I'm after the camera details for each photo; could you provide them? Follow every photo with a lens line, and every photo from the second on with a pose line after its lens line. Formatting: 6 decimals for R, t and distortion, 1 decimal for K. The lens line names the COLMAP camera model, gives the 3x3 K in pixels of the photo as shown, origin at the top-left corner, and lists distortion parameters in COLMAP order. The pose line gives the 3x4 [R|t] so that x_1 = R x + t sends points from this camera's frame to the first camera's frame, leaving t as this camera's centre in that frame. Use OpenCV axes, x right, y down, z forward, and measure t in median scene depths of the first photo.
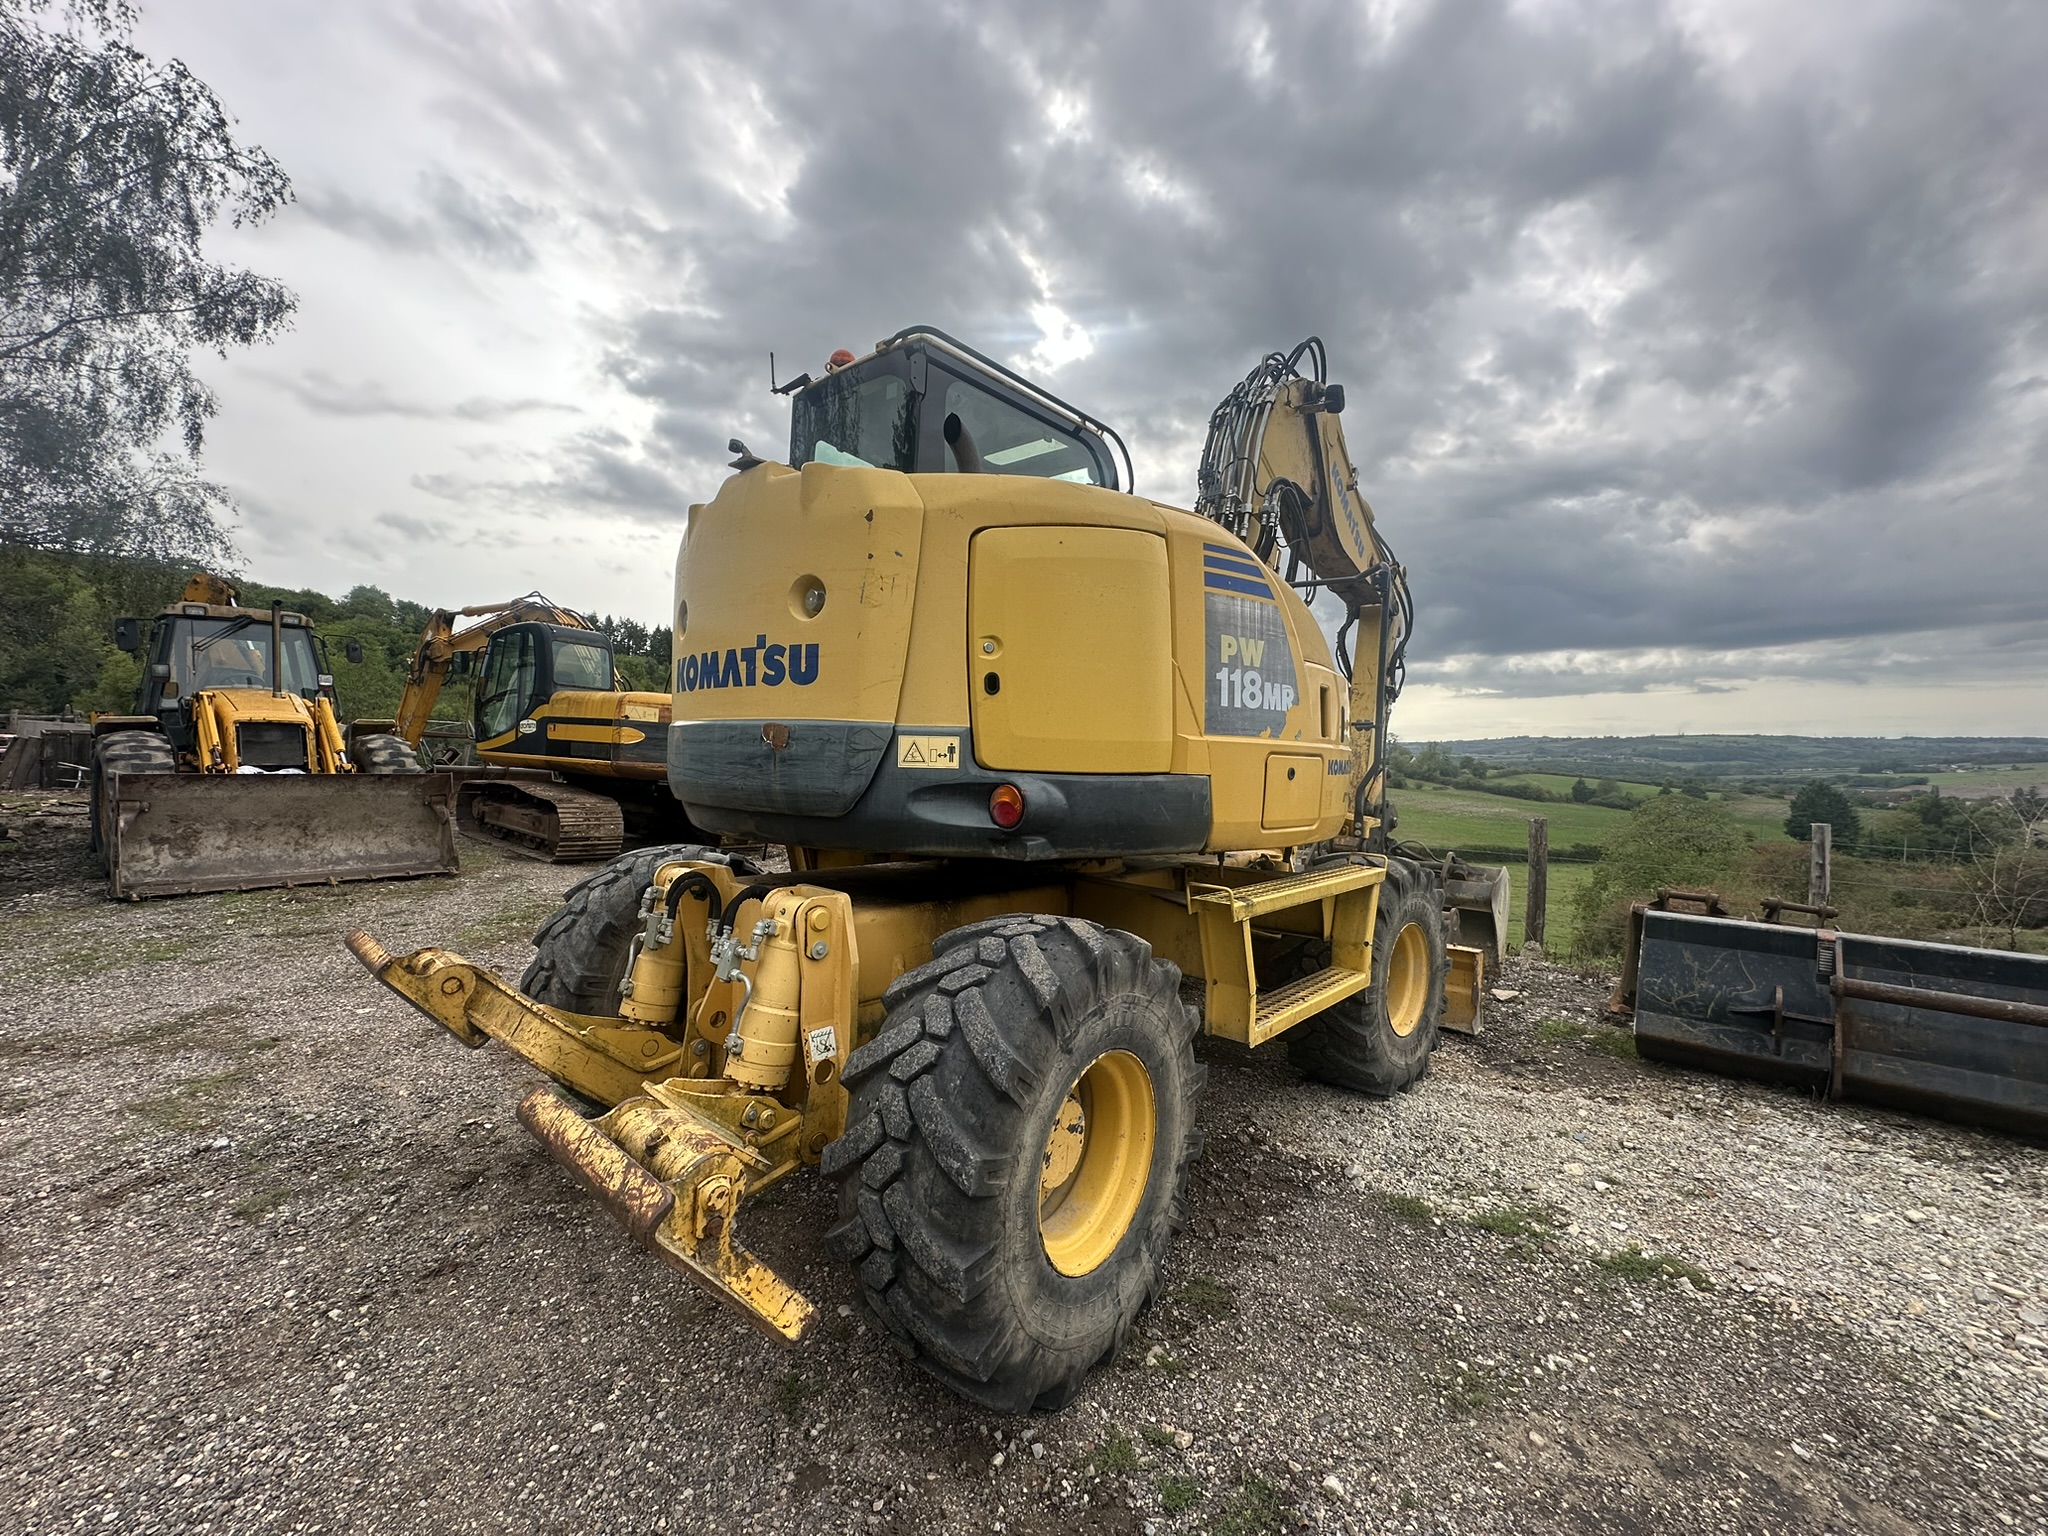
lens RADIAL K [[819.5, 0, 1018.4], [0, 819.5, 771.9], [0, 0, 1]] dist [-0.006608, 0.000313]
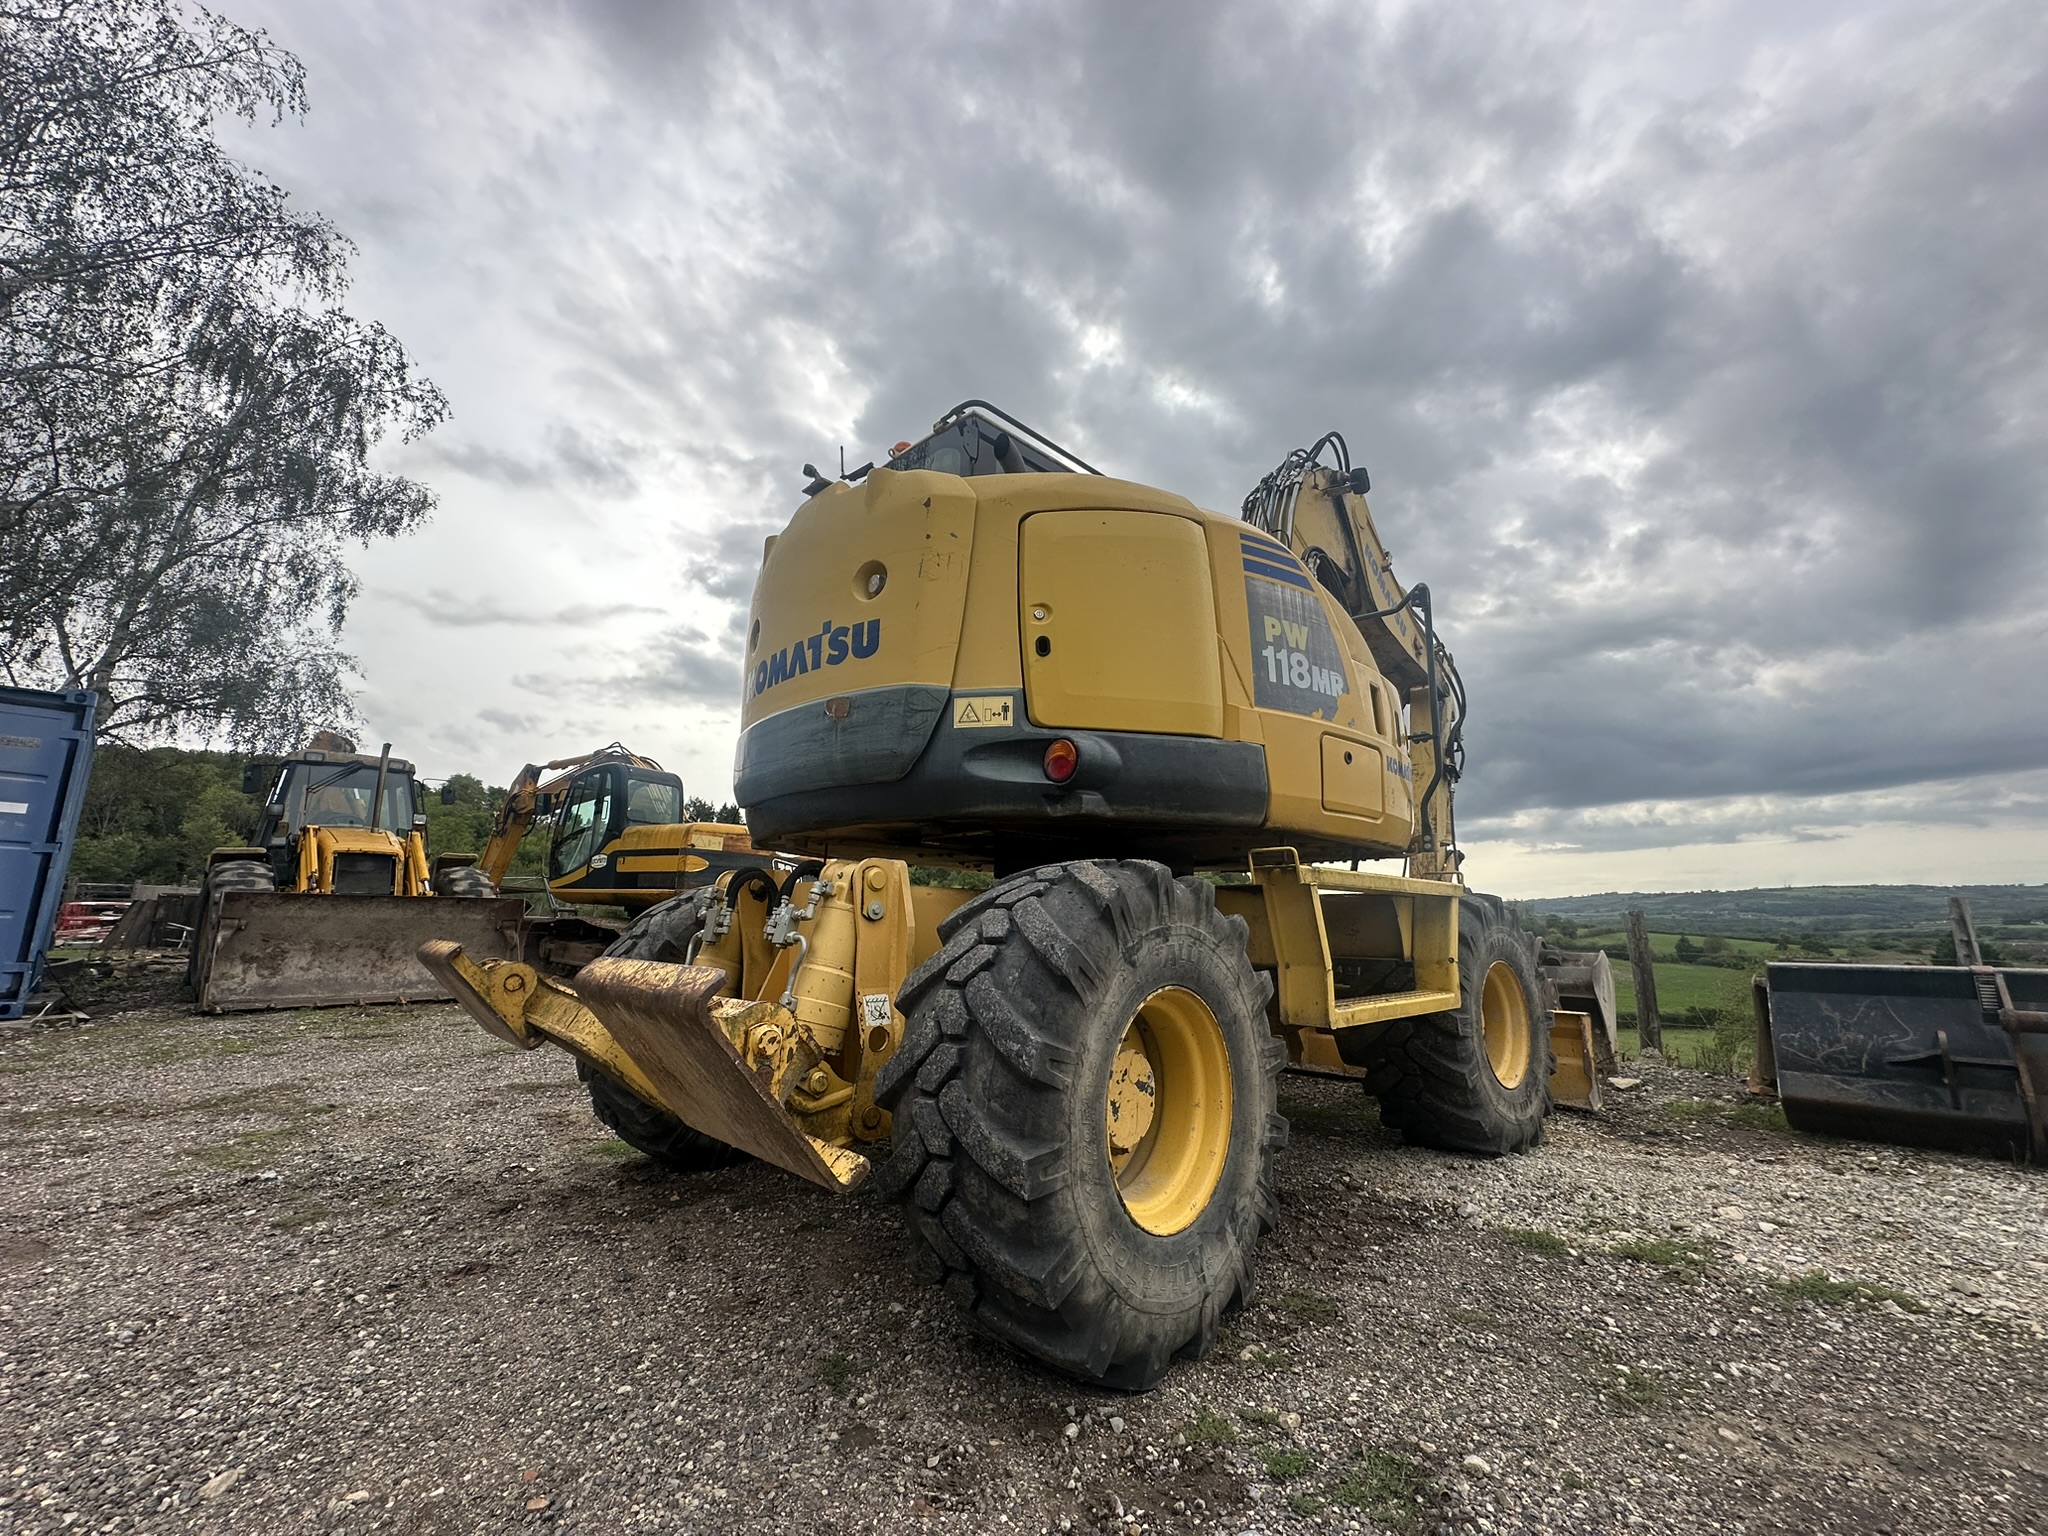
lens RADIAL K [[820.9, 0, 1016.2], [0, 820.9, 769.7], [0, 0, 1]] dist [-0.006778, 0.000430]
pose [[0.997232, -0.033002, -0.066627, -0.001419], [0.018505, 0.978062, -0.207490, 0.207546], [0.072013, 0.205683, 0.975966, 0.006689]]
